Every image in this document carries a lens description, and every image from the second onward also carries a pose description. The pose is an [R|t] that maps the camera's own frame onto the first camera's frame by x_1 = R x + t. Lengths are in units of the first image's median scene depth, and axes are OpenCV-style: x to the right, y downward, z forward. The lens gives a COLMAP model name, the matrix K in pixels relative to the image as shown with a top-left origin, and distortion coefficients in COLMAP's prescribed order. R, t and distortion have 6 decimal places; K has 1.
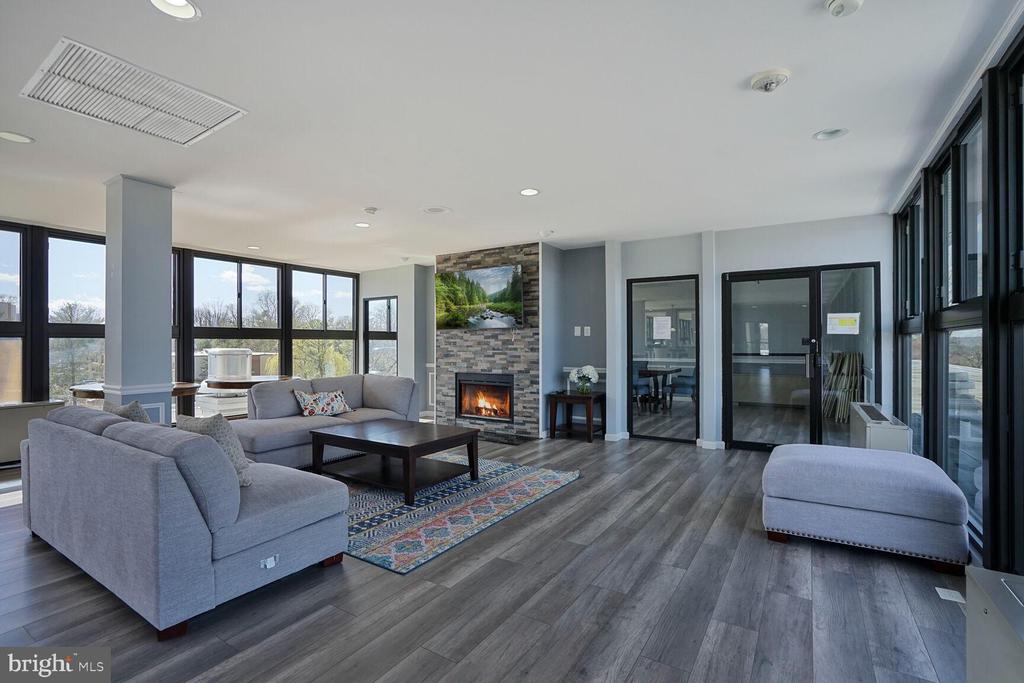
lens RADIAL K [[440.5, 0, 512.0], [0, 440.5, 341.5], [0, 0, 1]] dist [-0.038479, 0.000136]
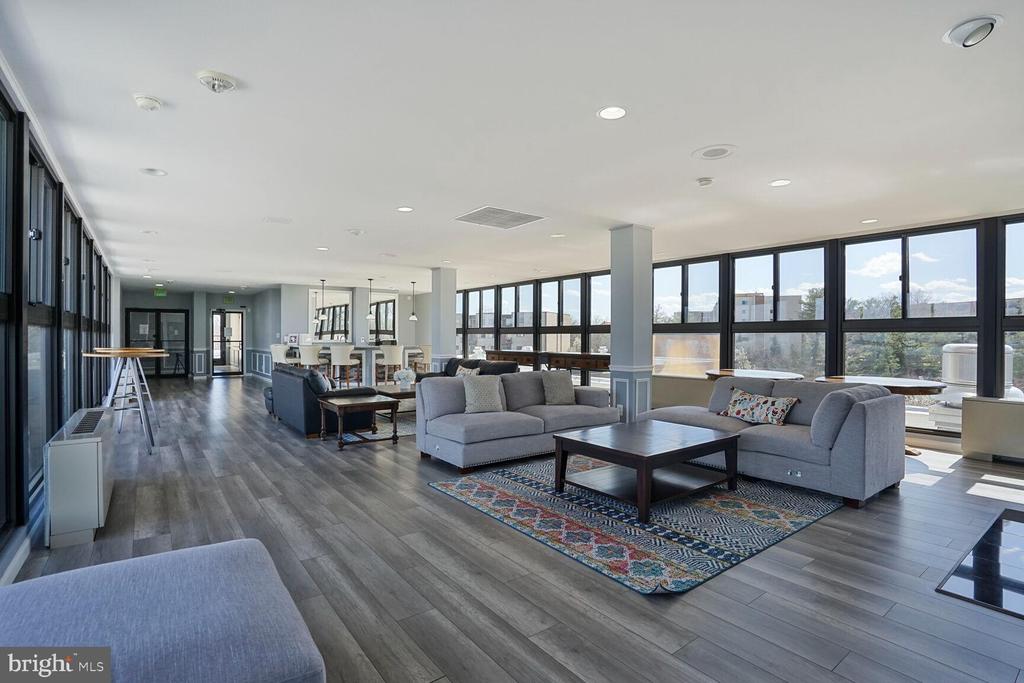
lens RADIAL K [[480.4, 0, 512.0], [0, 480.4, 341.5], [0, 0, 1]] dist [-0.069172, 0.000208]
pose [[-0.302370, 0.008010, -0.953157, 0.888248], [0.003336, 0.999967, 0.007345, 0.006215], [0.953185, -0.000959, -0.302387, 1.242480]]
